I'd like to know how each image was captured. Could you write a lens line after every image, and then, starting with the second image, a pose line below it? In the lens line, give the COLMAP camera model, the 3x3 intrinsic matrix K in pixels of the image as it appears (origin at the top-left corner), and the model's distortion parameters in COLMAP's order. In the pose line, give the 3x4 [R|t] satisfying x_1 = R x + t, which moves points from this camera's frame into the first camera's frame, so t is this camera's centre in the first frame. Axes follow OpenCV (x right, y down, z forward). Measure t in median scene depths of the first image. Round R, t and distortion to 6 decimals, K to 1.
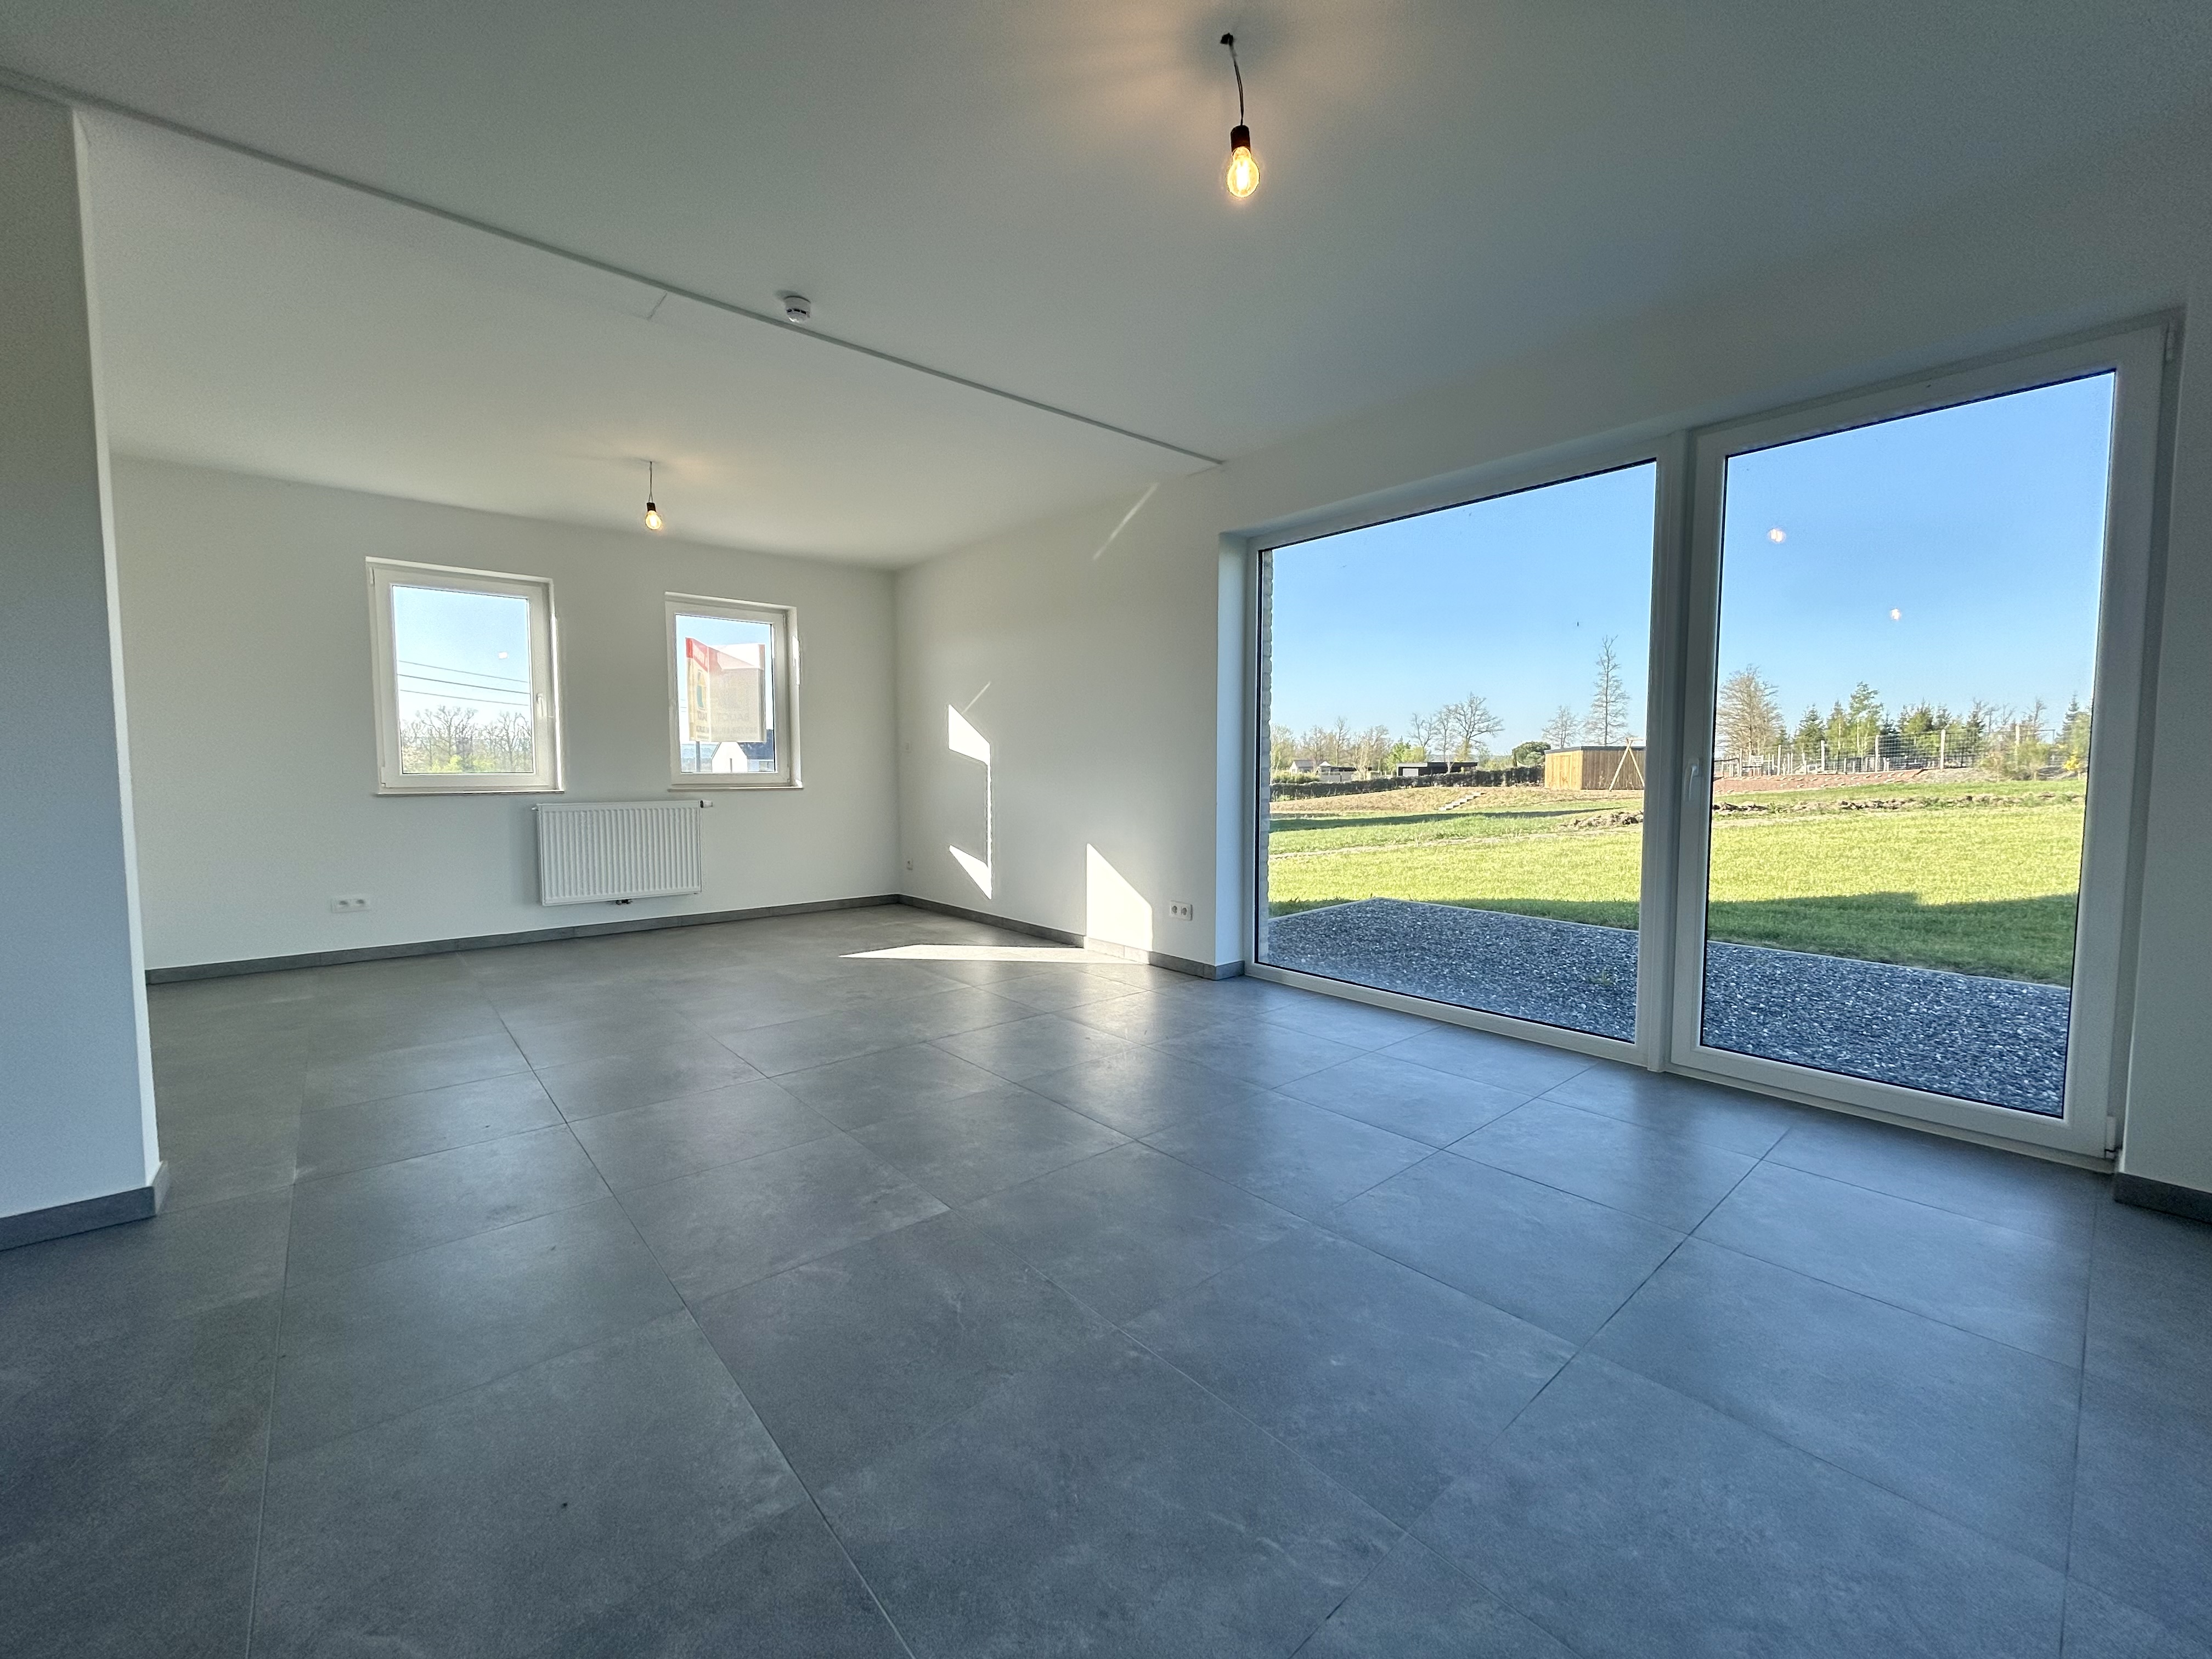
lens RADIAL K [[887.6, 0, 1104.4], [0, 887.6, 825.5], [0, 0, 1]] dist [-0.003250, 0.000336]
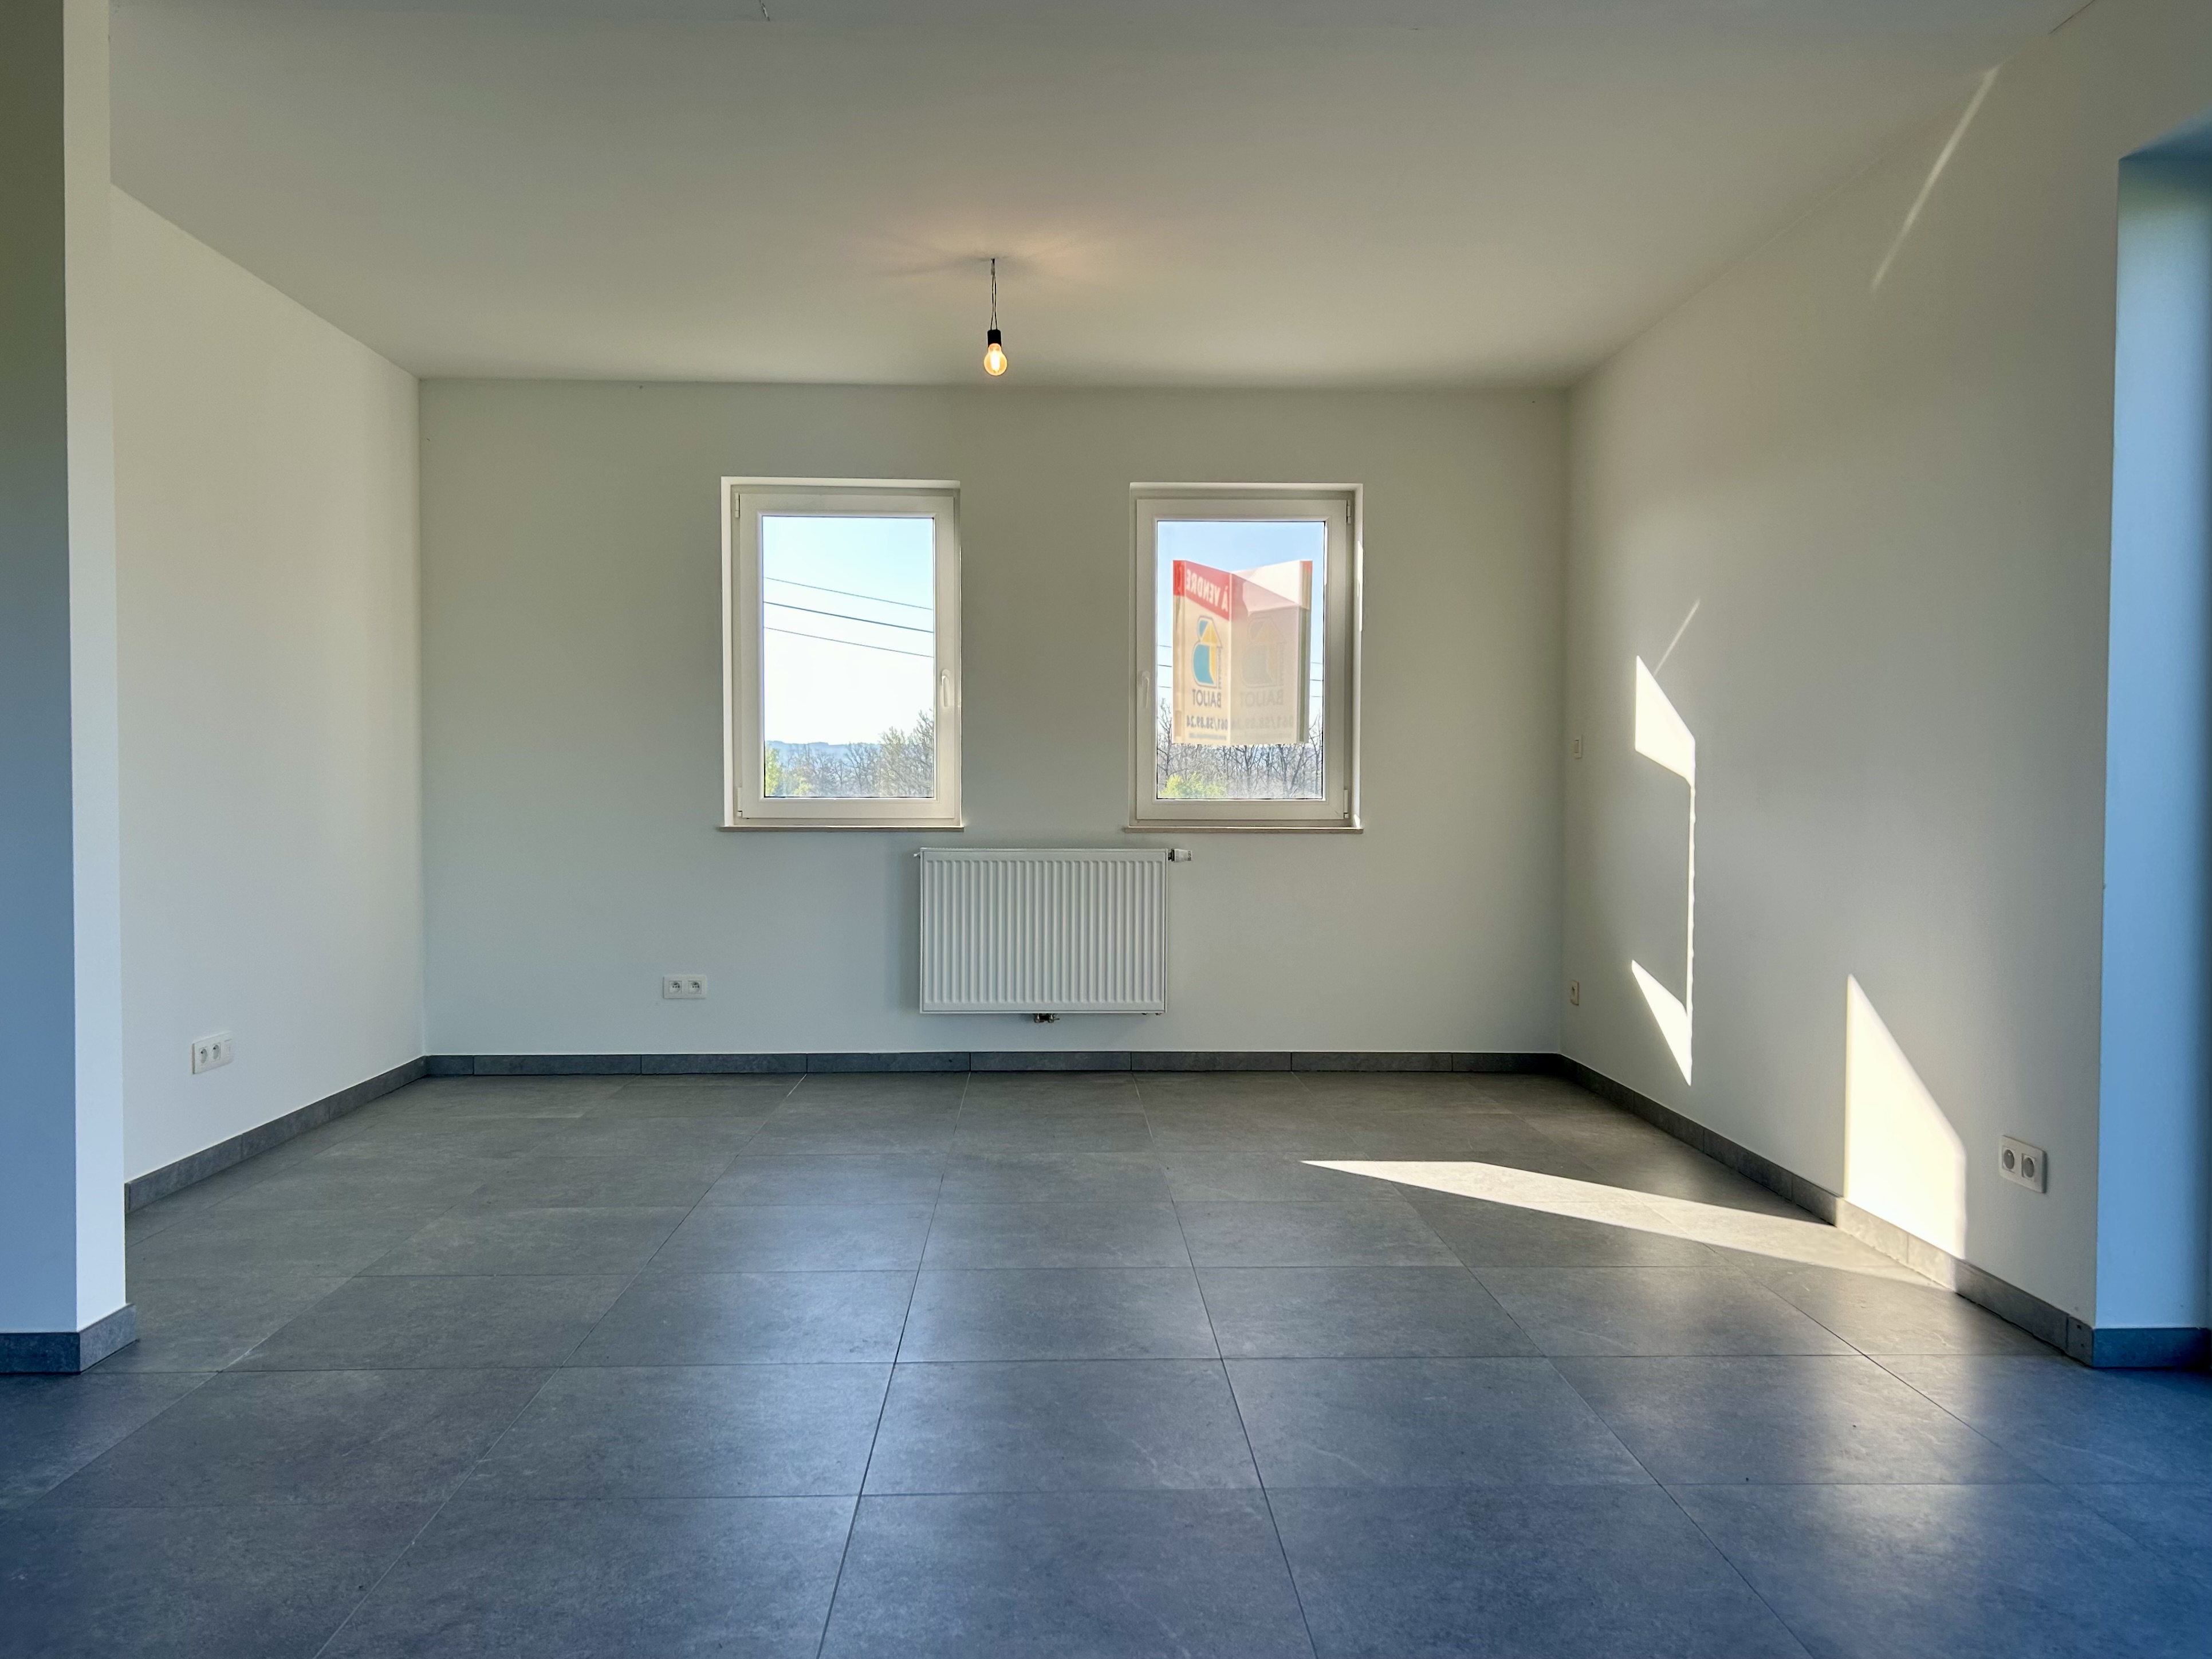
lens RADIAL K [[1715.4, 0, 1104.2], [0, 1715.4, 839.8], [0, 0, 1]] dist [0.109316, -0.157981]
pose [[0.780033, 0.019563, -0.625432, 0.192229], [-0.045092, 0.998670, -0.025001, -0.004866], [0.624111, 0.047703, 0.779878, 0.132593]]
